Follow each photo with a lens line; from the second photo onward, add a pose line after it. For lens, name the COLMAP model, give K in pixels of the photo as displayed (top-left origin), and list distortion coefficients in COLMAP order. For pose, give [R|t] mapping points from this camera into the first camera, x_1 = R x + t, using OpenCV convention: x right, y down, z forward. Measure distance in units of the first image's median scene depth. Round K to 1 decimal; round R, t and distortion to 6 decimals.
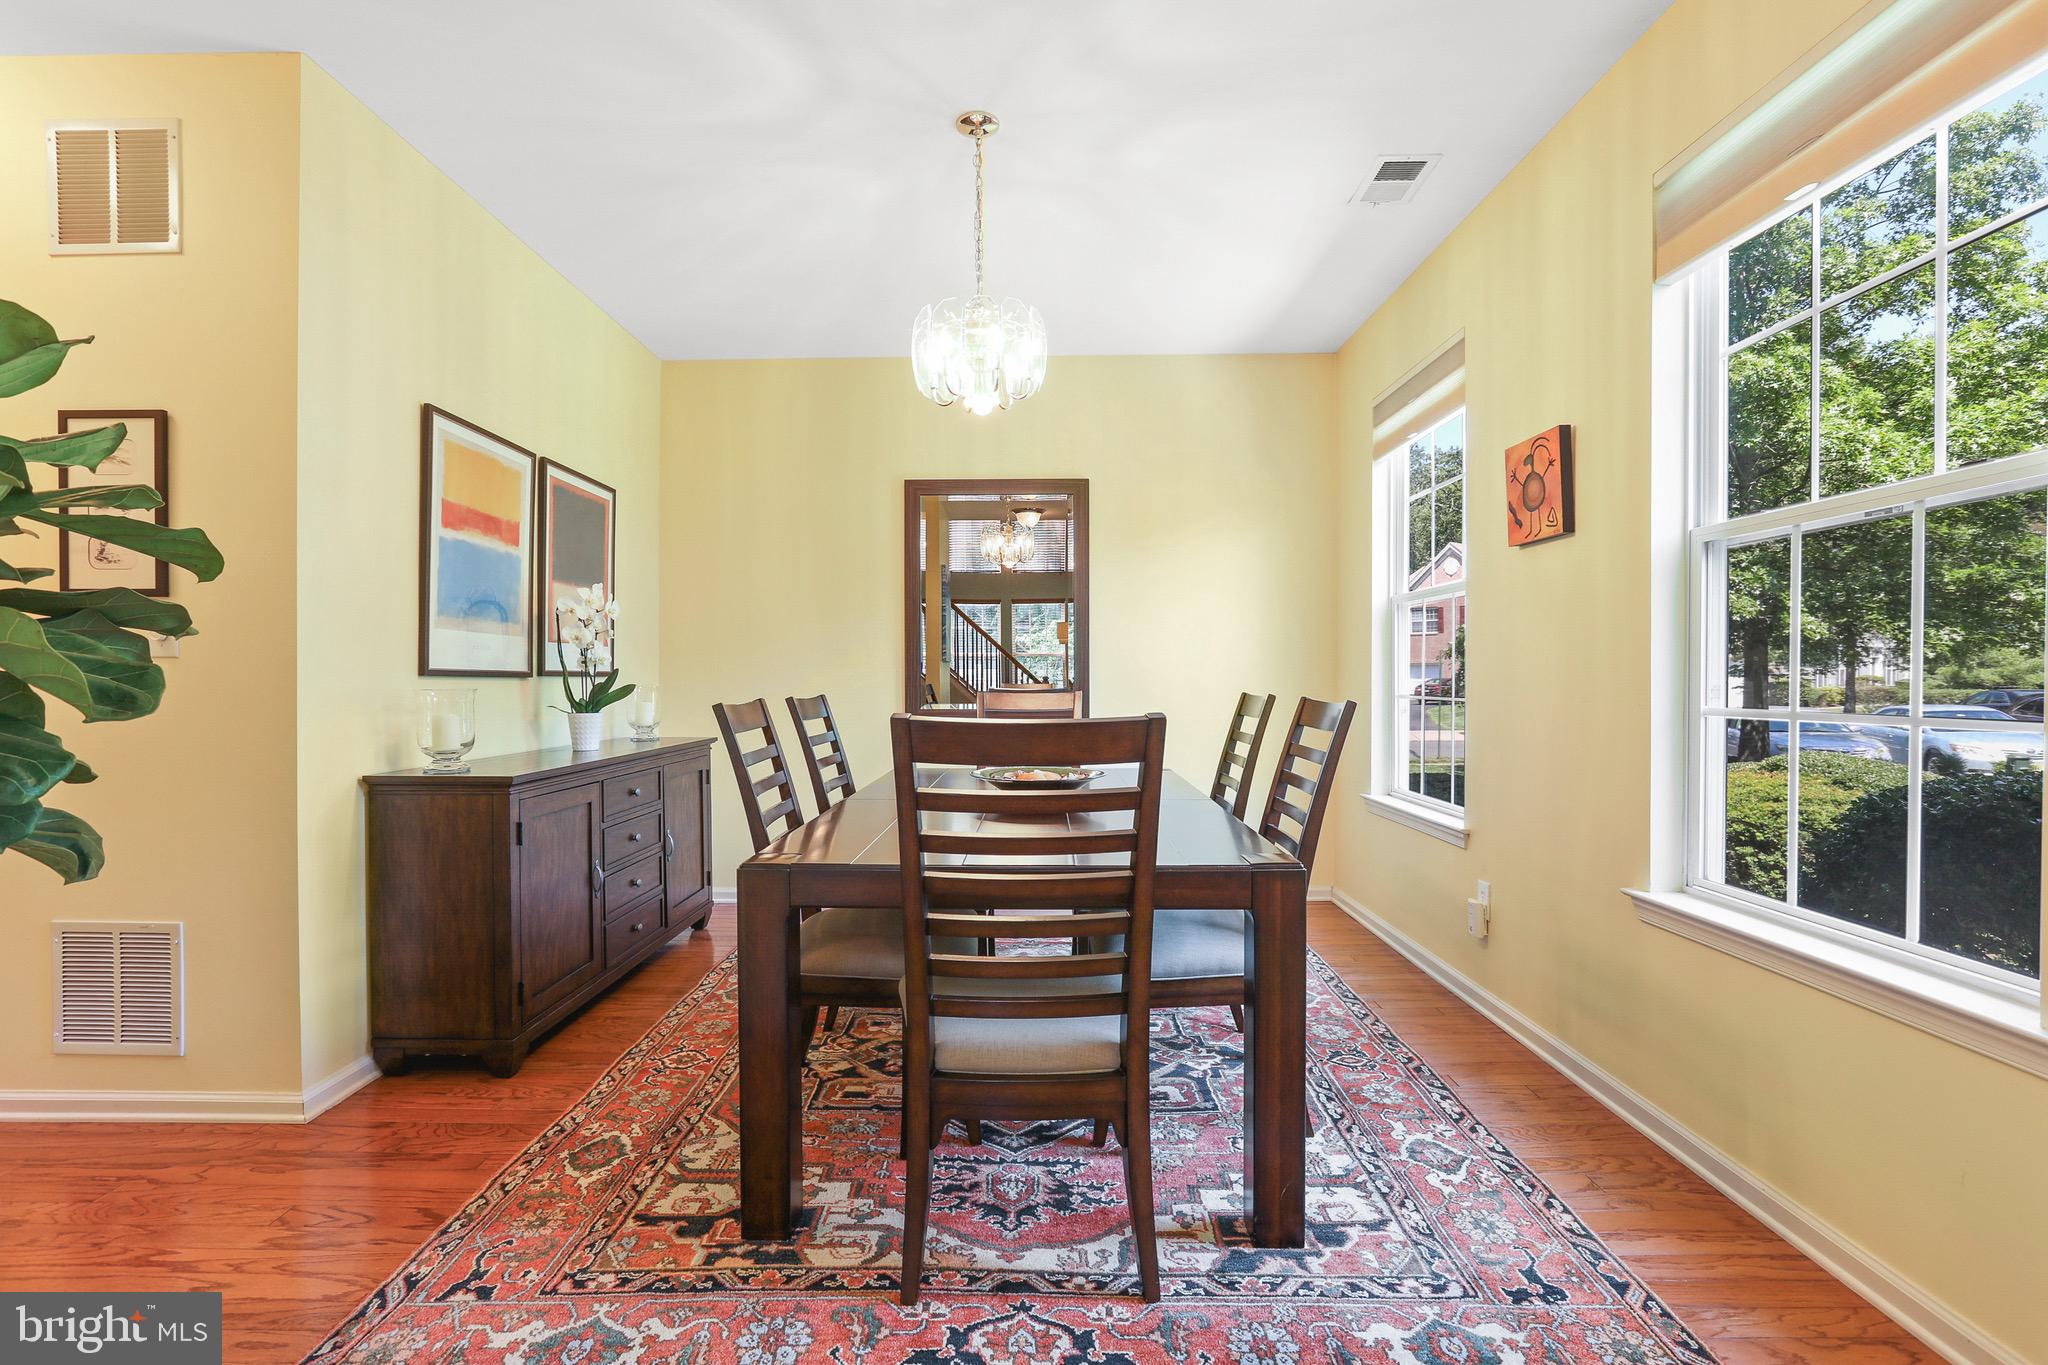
lens RADIAL K [[930.5, 0, 1012.9], [0, 930.5, 679.1], [0, 0, 1]] dist [-0.046173, 0.024539]
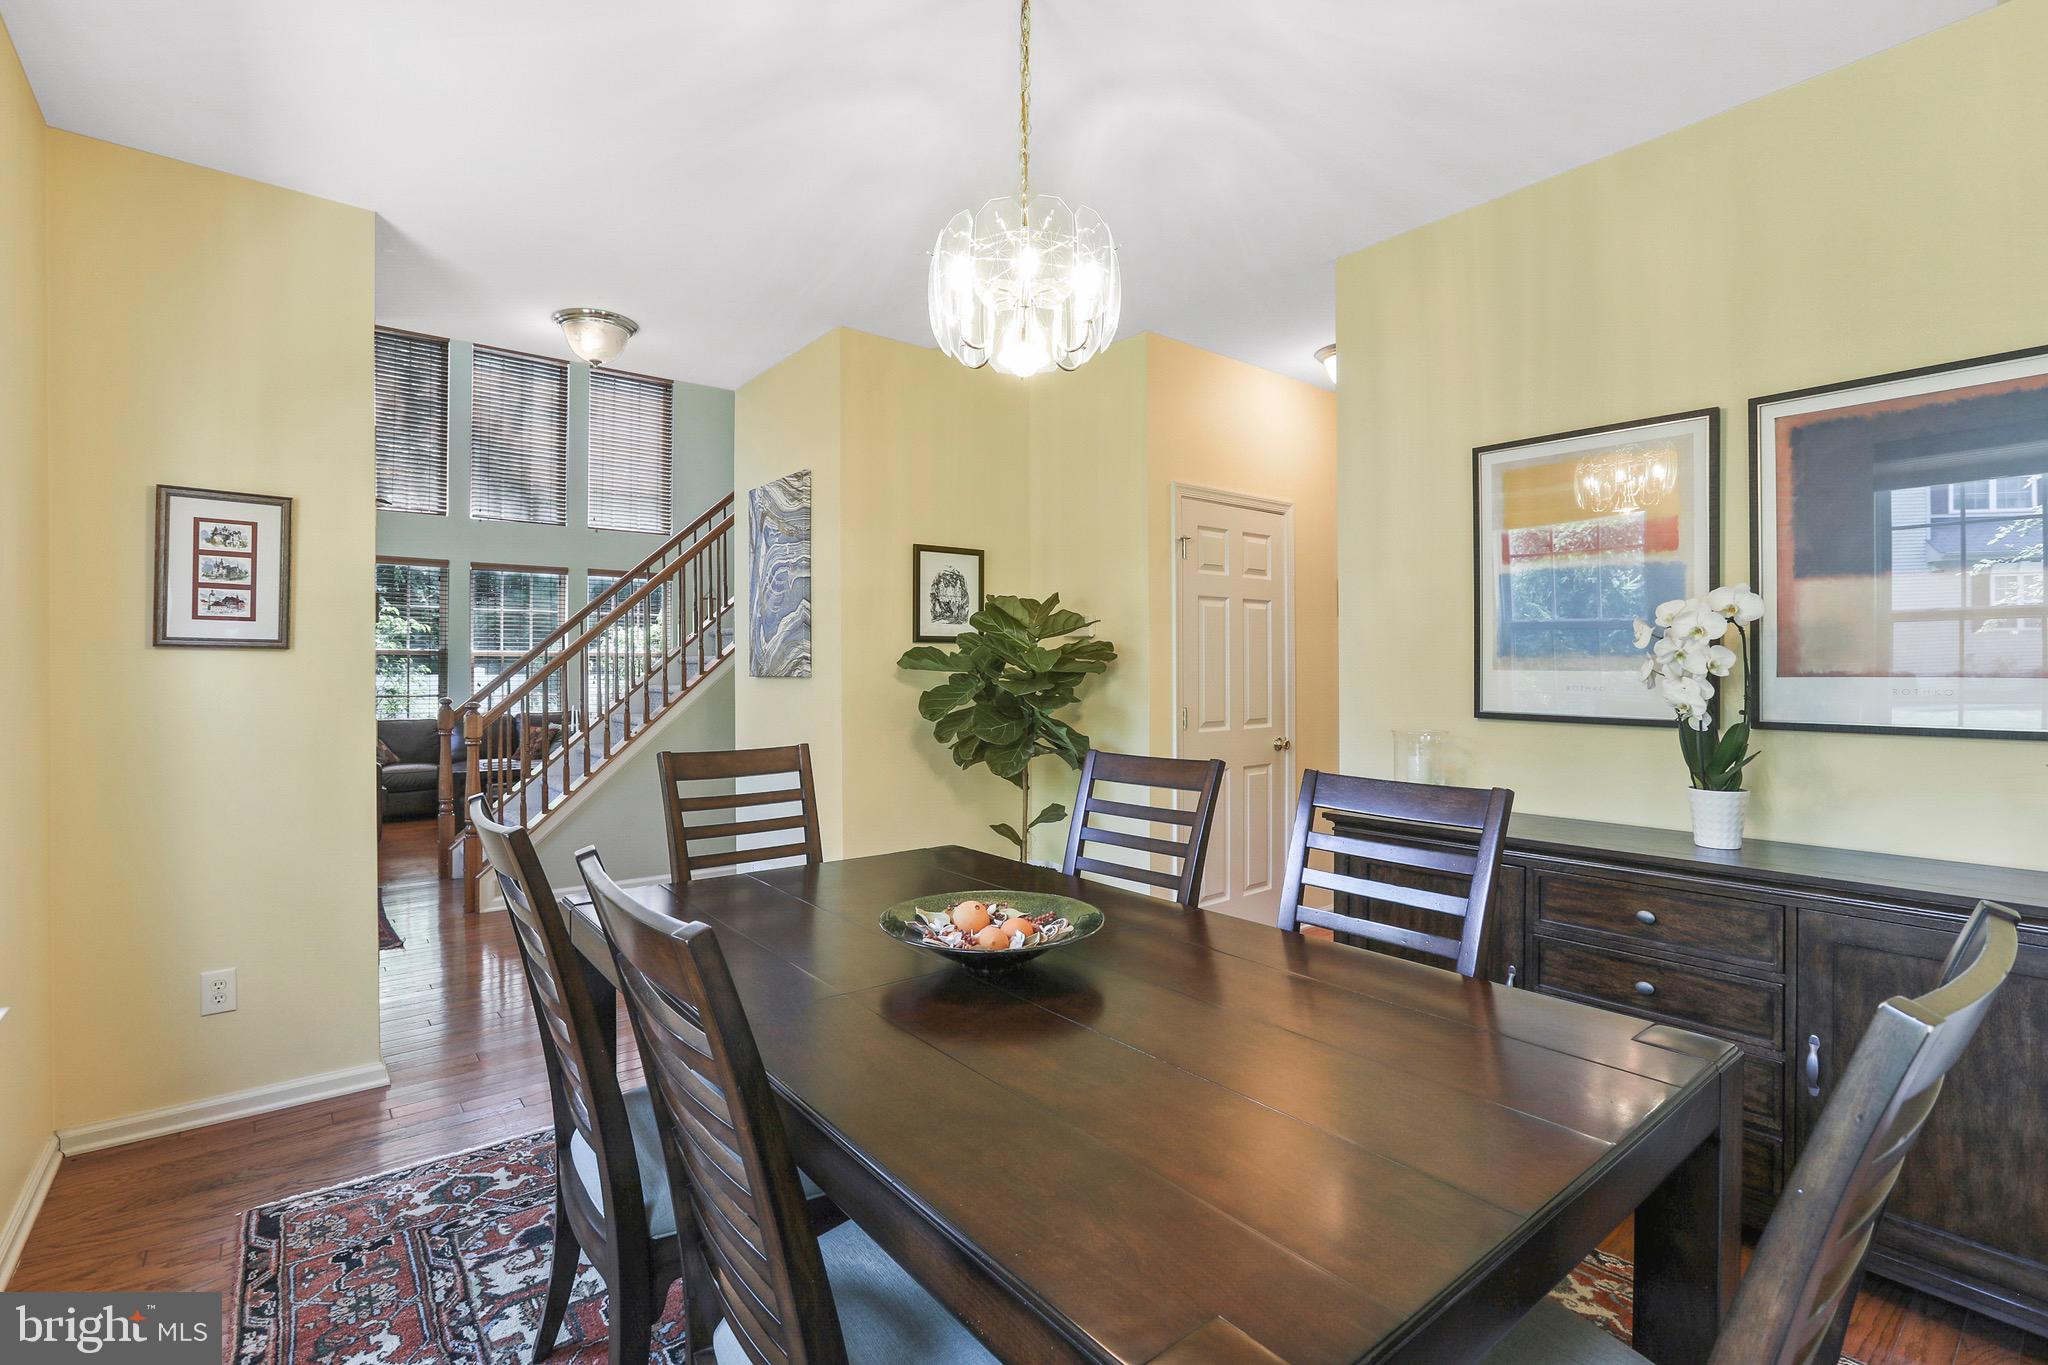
lens RADIAL K [[930.5, 0, 1012.9], [0, 930.5, 679.1], [0, 0, 1]] dist [-0.046173, 0.024539]
pose [[-0.762876, 0.006464, -0.646512, 0.400953], [0.003416, 0.999976, 0.005967, -0.056097], [0.646536, 0.002343, -0.762880, 1.444446]]
